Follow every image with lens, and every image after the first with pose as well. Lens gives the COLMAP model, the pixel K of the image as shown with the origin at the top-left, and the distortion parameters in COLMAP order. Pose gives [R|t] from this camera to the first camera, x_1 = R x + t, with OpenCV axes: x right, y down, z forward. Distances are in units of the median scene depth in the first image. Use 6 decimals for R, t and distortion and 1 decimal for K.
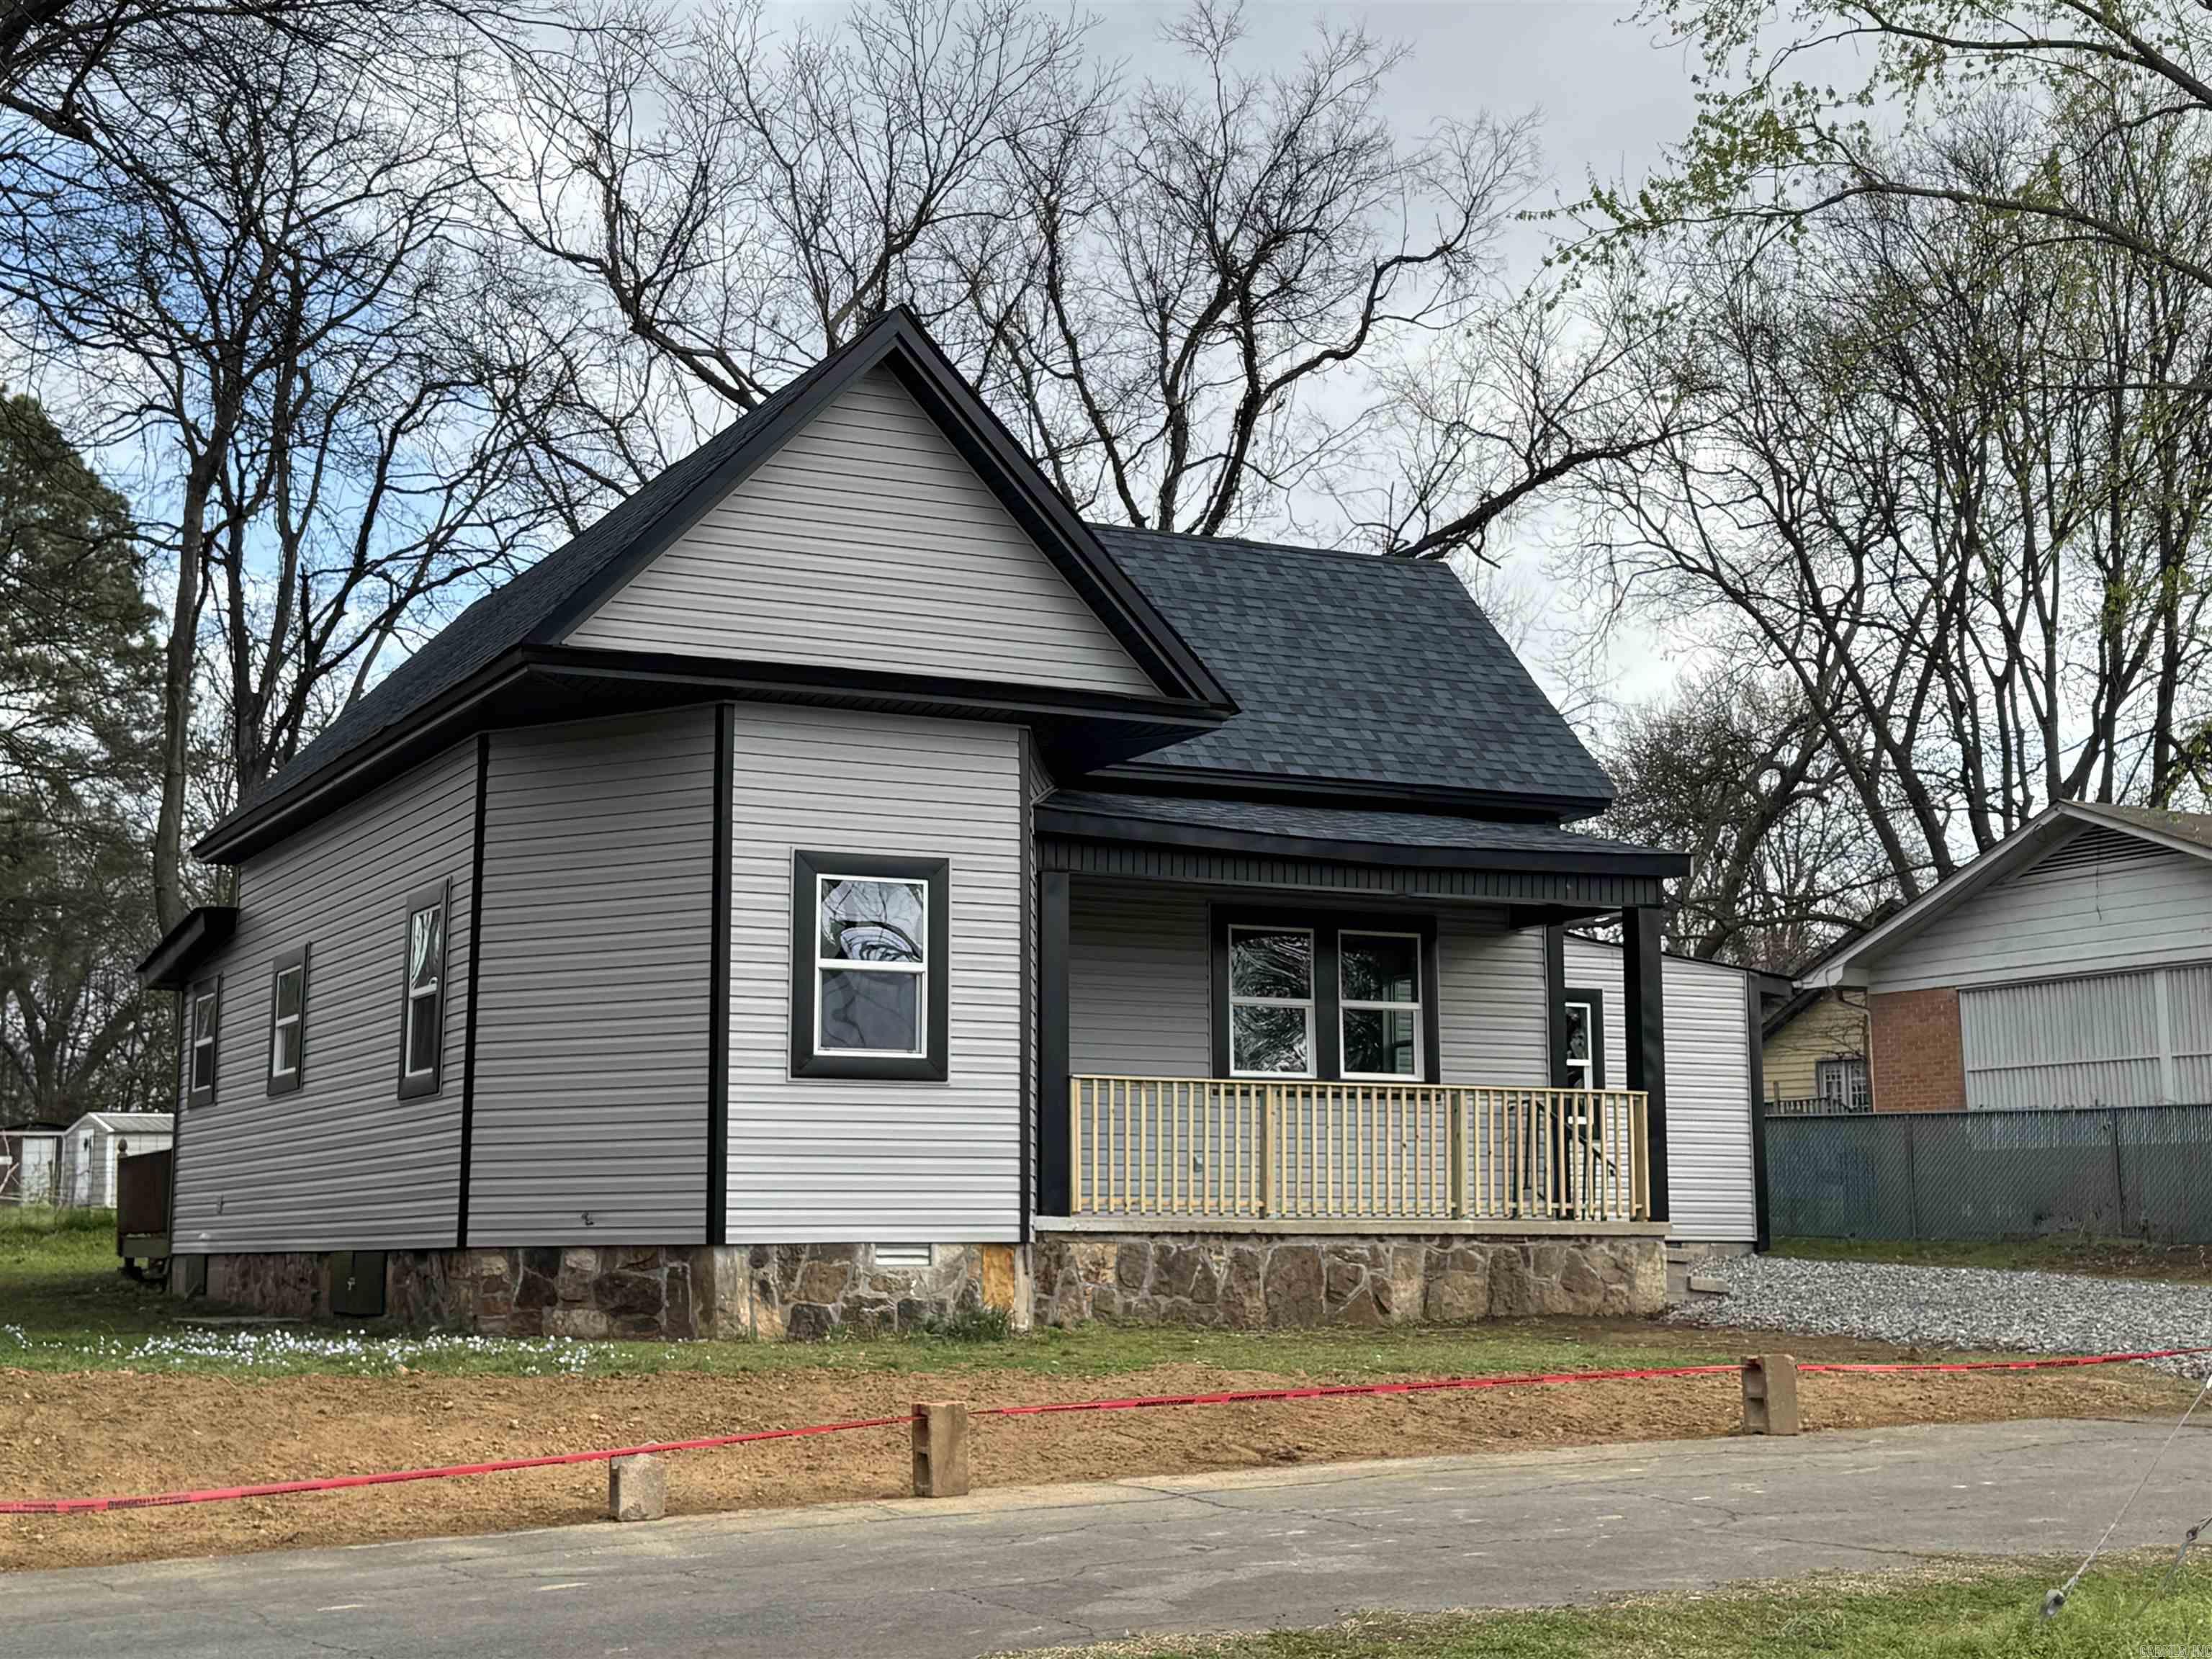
lens RADIAL K [[3079.8, 0, 1104.7], [0, 3079.8, 837.3], [0, 0, 1]] dist [0.128528, 0.000000]
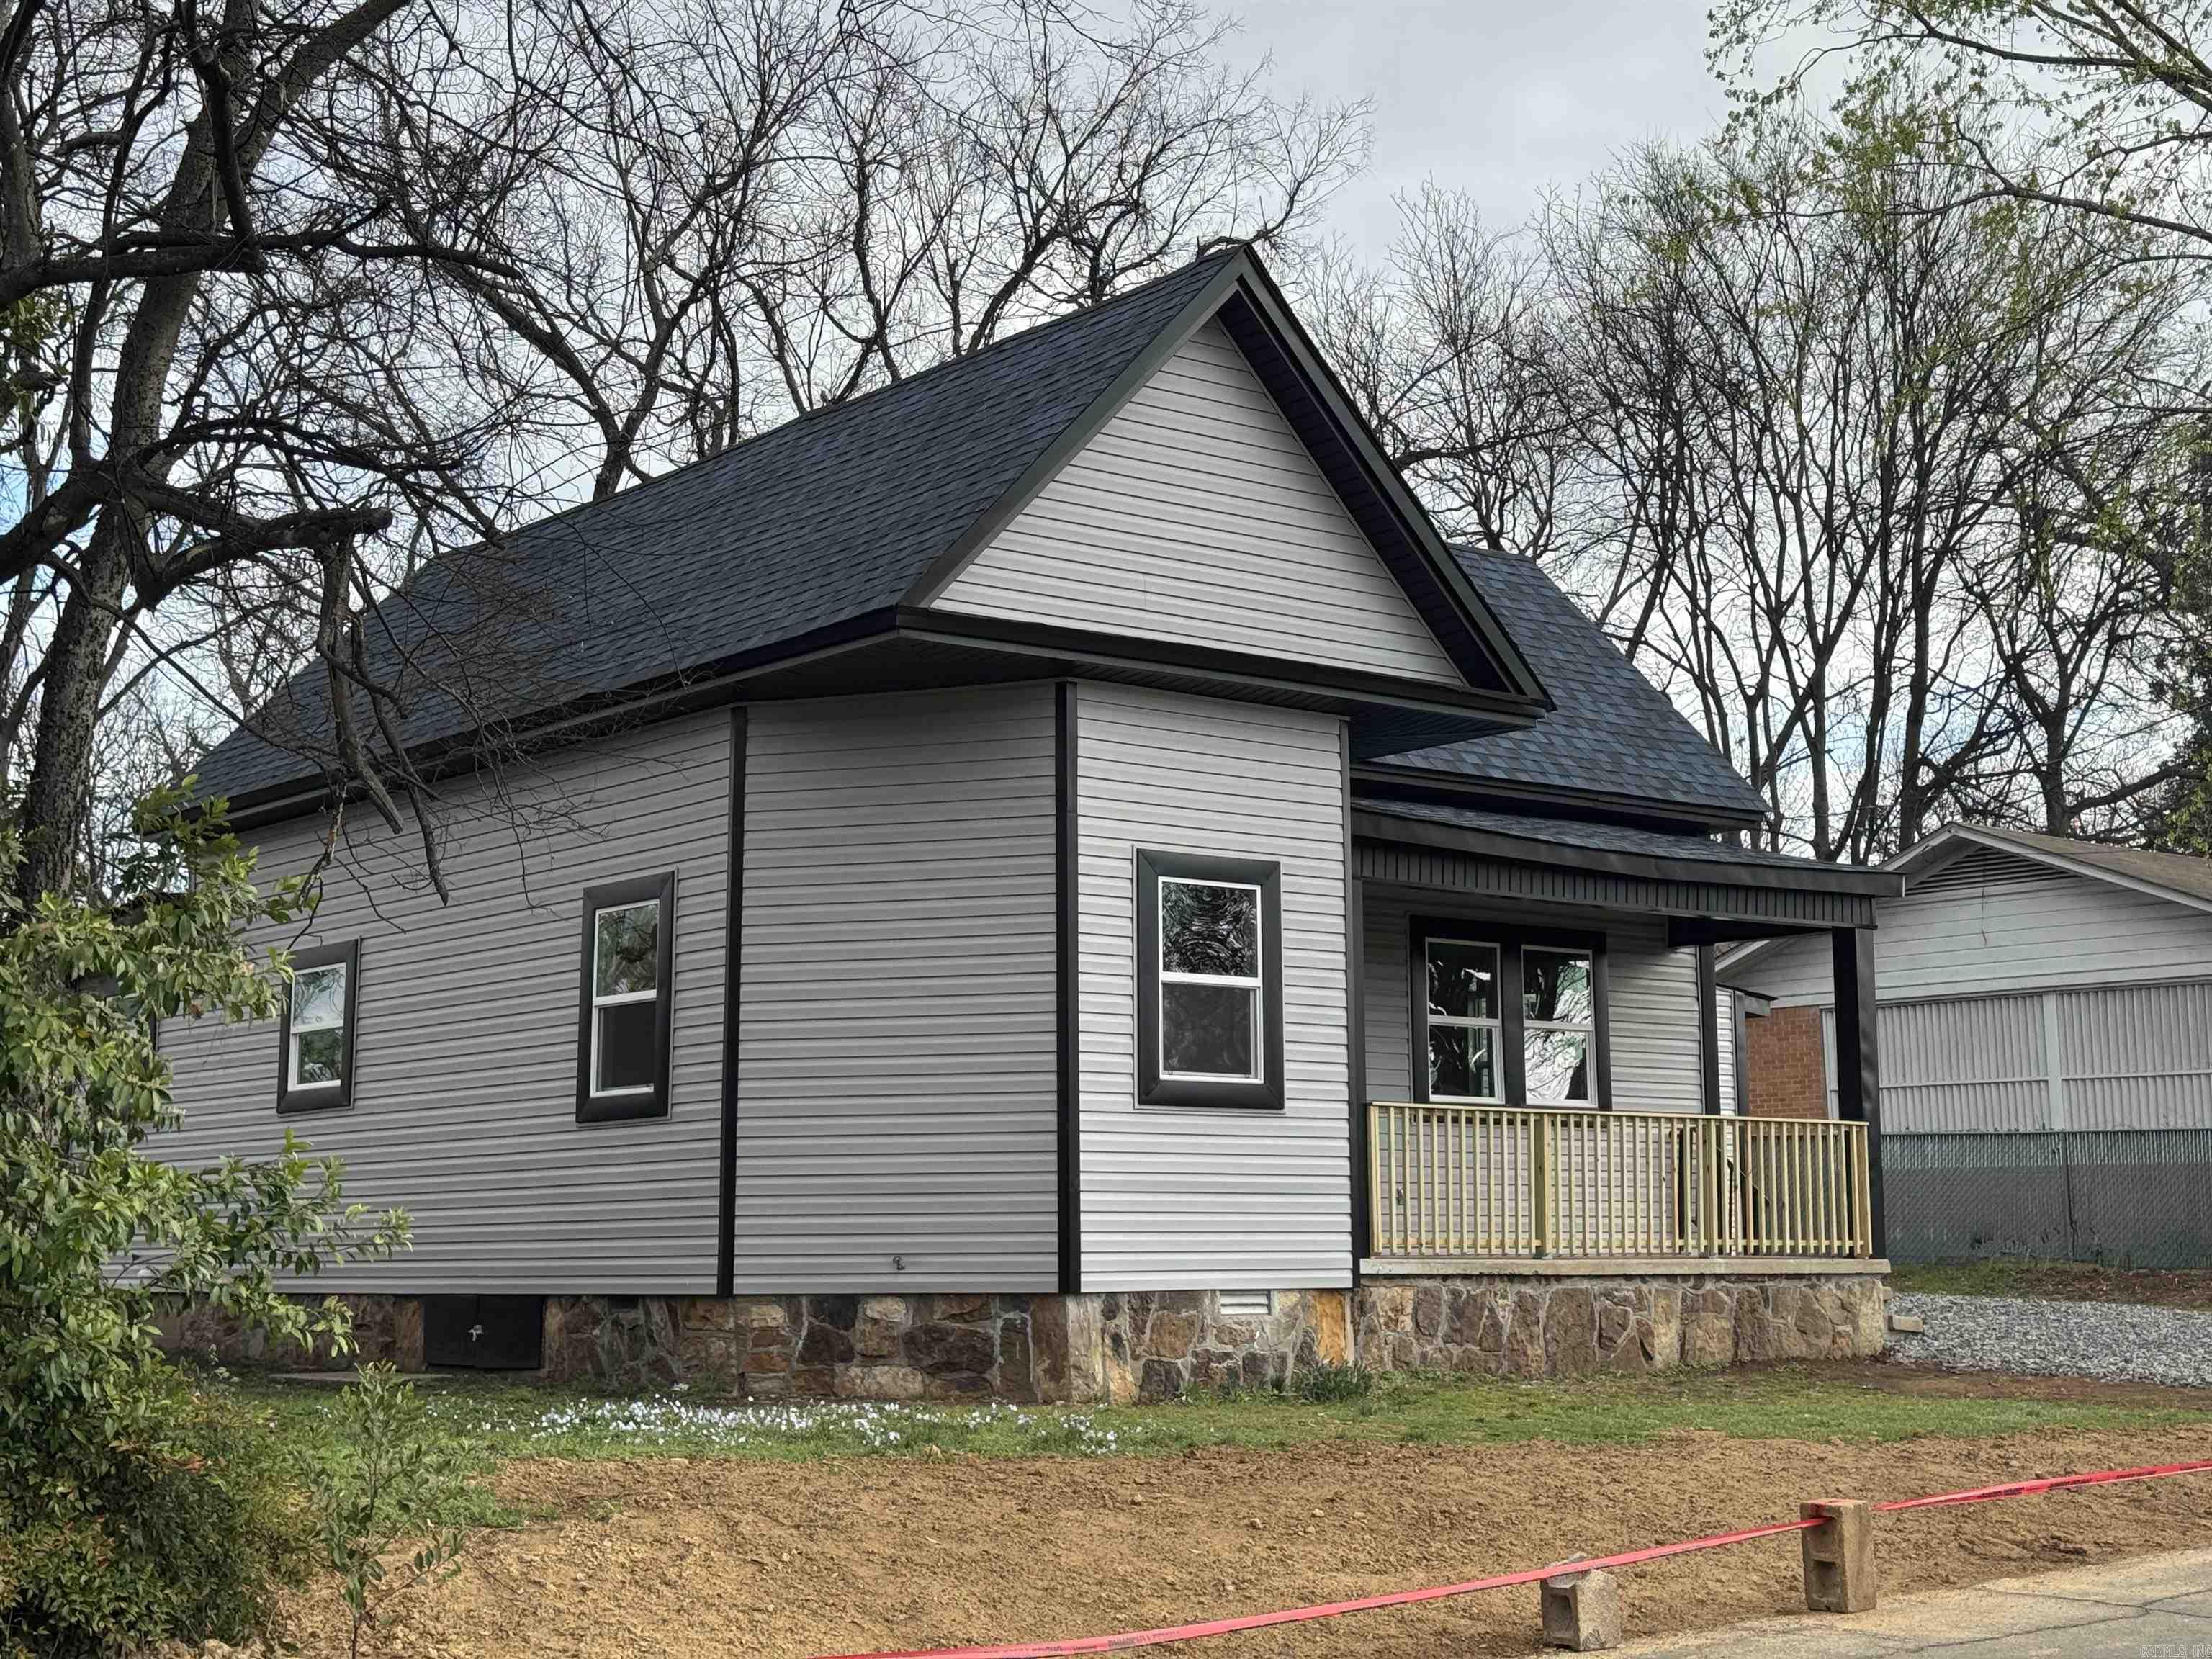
lens RADIAL K [[3115.9, 0, 1112.7], [0, 3115.9, 826.4], [0, 0, 1]] dist [0.119065, 0.000000]
pose [[0.978134, 0.025359, 0.206425, -0.279257], [-0.024864, 0.999678, -0.004990, 0.002207], [-0.206486, -0.000251, 0.978450, 0.114584]]
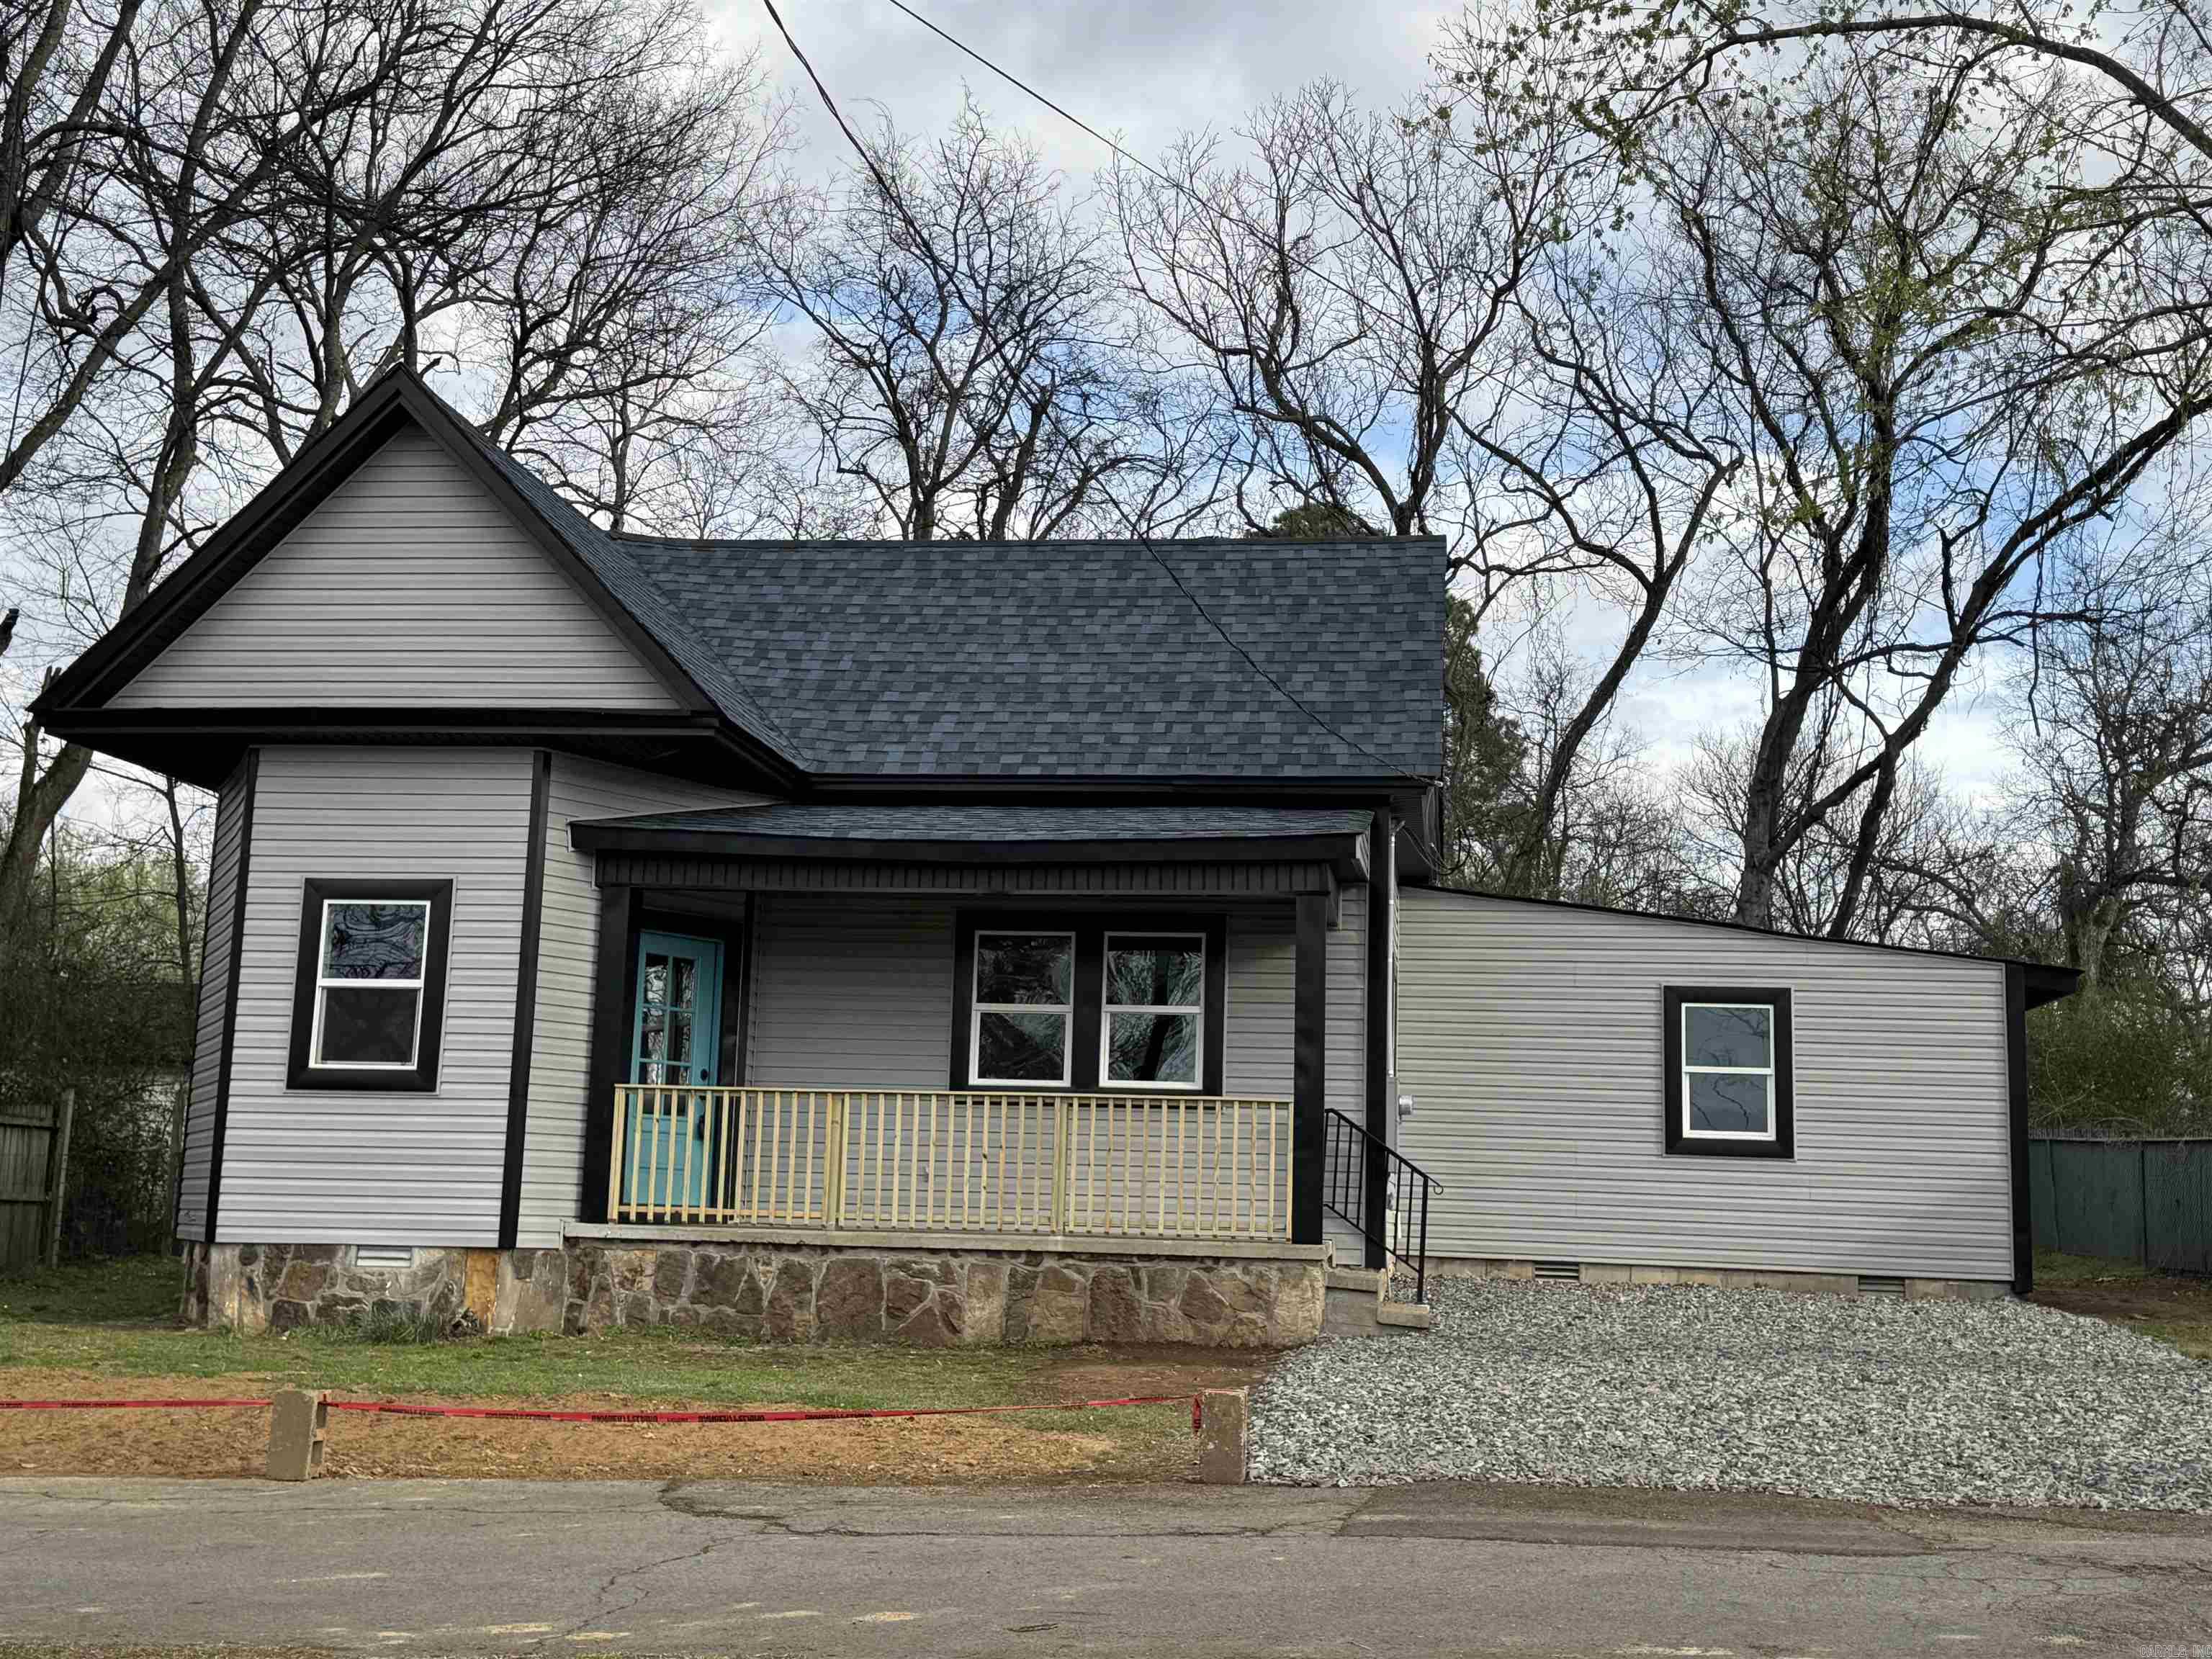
lens RADIAL K [[2680.0, 0, 1099.0], [0, 2680.0, 824.0], [0, 0, 1]] dist [0.121337, 0.000000]
pose [[0.821464, -0.060453, -0.567047, 0.636845], [0.046404, 0.998154, -0.039190, 0.033500], [0.568369, 0.005880, 0.822753, 0.357559]]
